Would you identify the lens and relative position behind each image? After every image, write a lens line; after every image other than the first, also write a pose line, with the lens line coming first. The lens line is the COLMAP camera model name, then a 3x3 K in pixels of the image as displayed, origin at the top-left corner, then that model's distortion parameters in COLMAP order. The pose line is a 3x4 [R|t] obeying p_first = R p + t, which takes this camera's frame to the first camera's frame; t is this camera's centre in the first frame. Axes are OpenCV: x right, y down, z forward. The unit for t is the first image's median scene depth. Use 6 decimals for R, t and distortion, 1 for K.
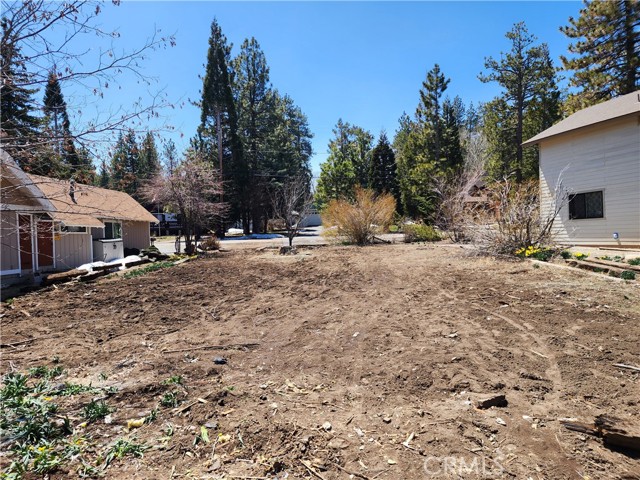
lens RADIAL K [[434.4, 0, 308.3], [0, 434.4, 240.3], [0, 0, 1]] dist [0.068803, -0.085129]
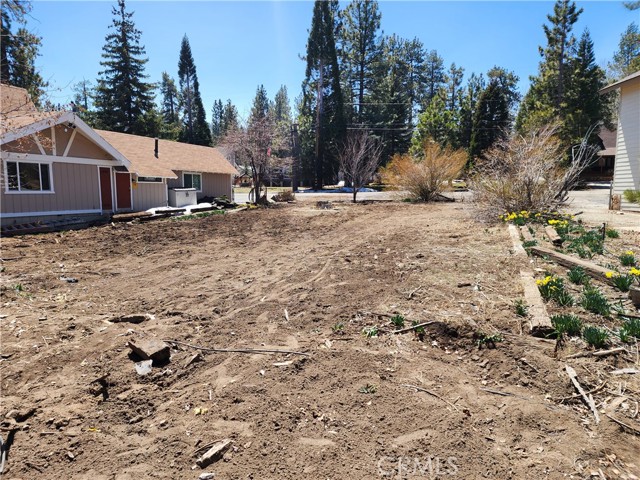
lens RADIAL K [[434.4, 0, 308.3], [0, 434.4, 240.3], [0, 0, 1]] dist [0.068803, -0.085129]
pose [[0.938762, 0.071392, -0.337088, 0.143888], [-0.033664, 0.992623, 0.116476, -0.006250], [0.342917, -0.097995, 0.934240, -0.008481]]
